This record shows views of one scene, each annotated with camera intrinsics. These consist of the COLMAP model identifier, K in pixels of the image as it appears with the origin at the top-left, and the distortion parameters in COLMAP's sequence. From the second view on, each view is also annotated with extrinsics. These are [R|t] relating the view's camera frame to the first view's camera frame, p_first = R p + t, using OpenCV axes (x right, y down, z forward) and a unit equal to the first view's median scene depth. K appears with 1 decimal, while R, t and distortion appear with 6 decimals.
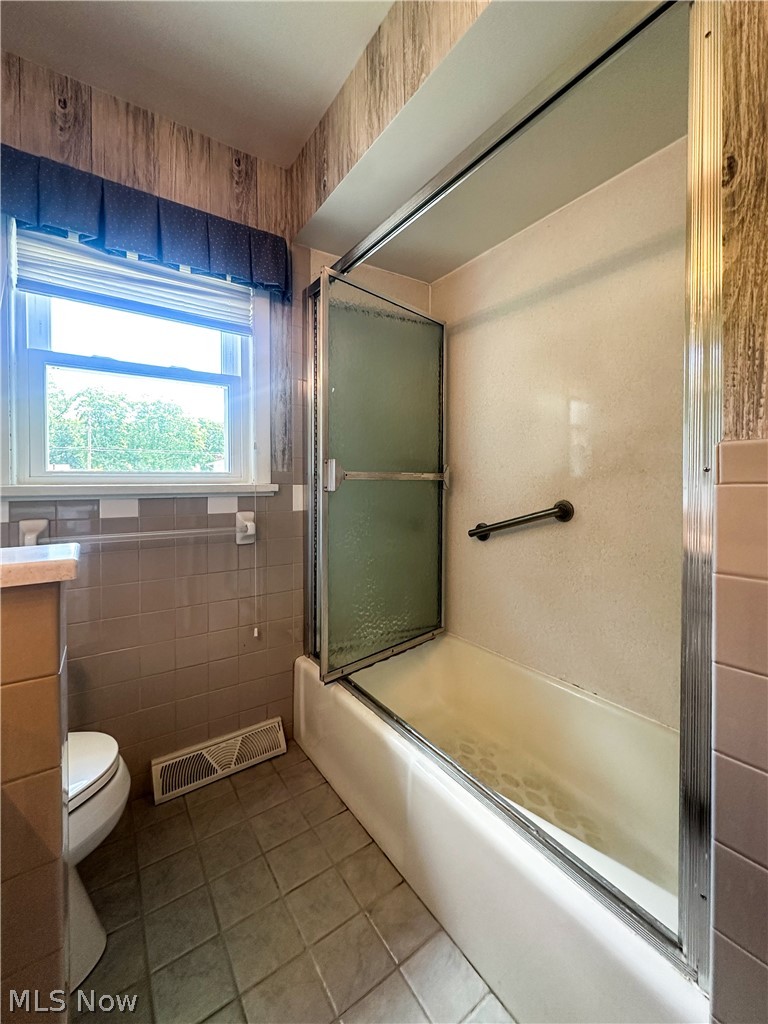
lens RADIAL K [[416.1, 0, 387.2], [0, 416.1, 486.9], [0, 0, 1]] dist [-0.004253, -0.000206]
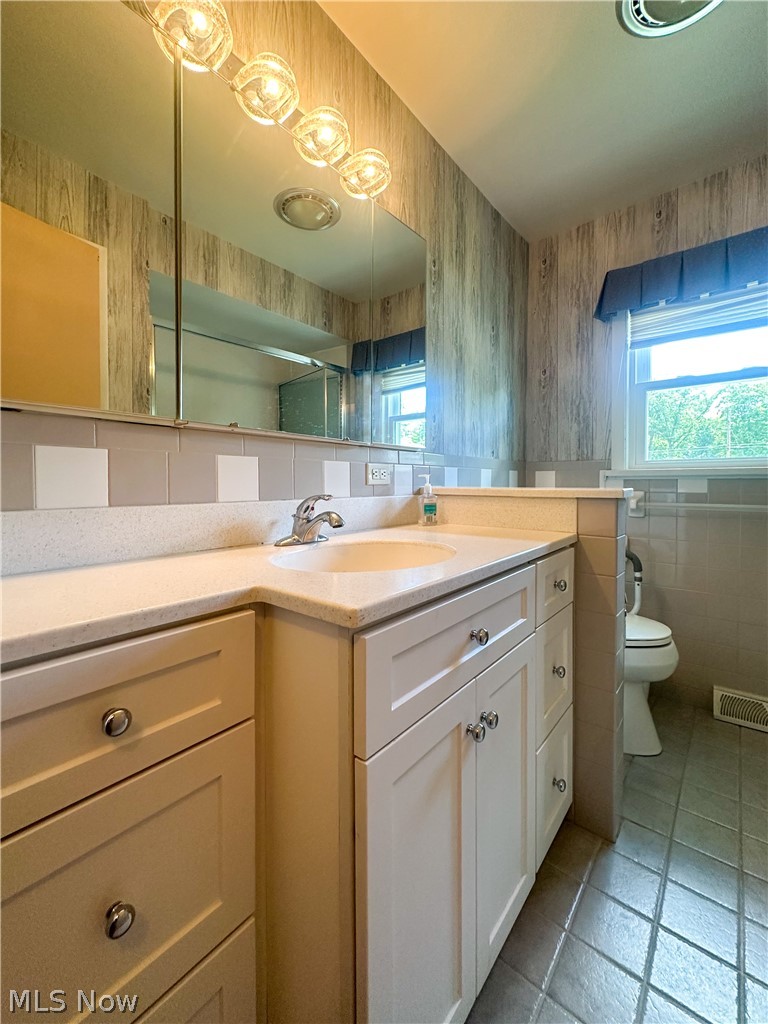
lens RADIAL K [[416.1, 0, 382.5], [0, 416.1, 484.4], [0, 0, 1]] dist [-0.004253, -0.000206]
pose [[0.248068, 0.010471, -0.968686, 0.387089], [-0.015409, 0.999858, 0.006862, 0.049429], [0.968620, 0.013224, 0.248194, -0.294209]]
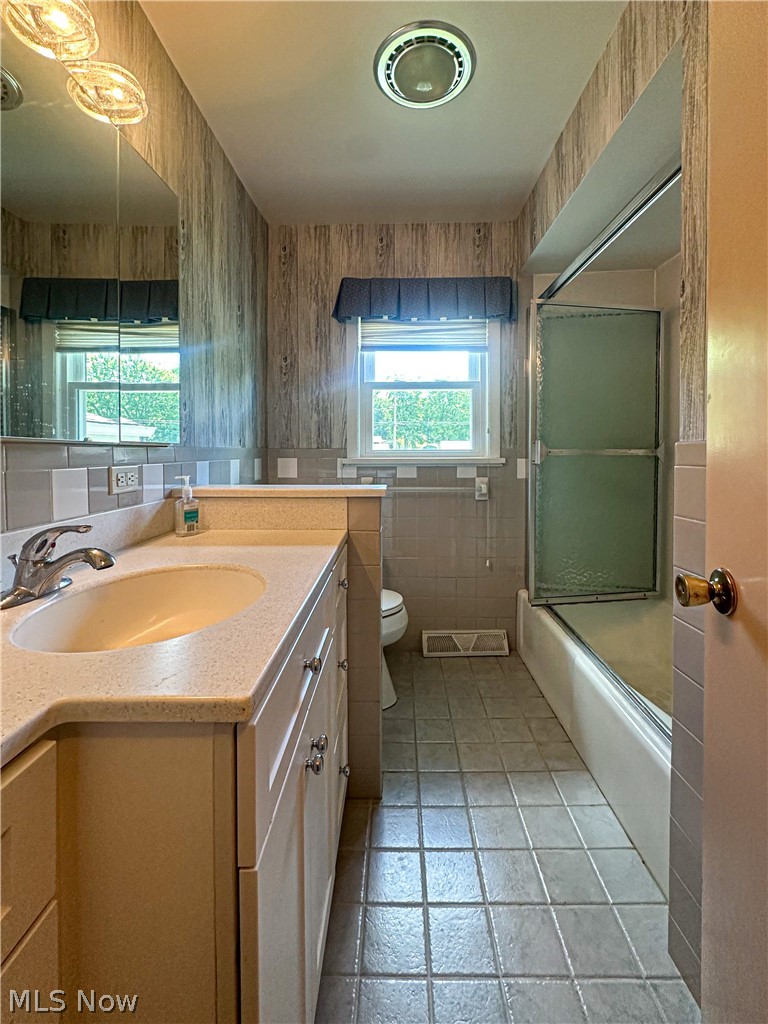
lens RADIAL K [[437.3, 0, 389.7], [0, 437.3, 454.0], [0, 0, 1]] dist [-0.008027, -0.000391]
pose [[0.806085, 0.004168, -0.591785, 0.309517], [-0.007142, 0.999971, -0.002687, -0.014426], [0.591757, 0.006392, 0.806091, -0.417157]]
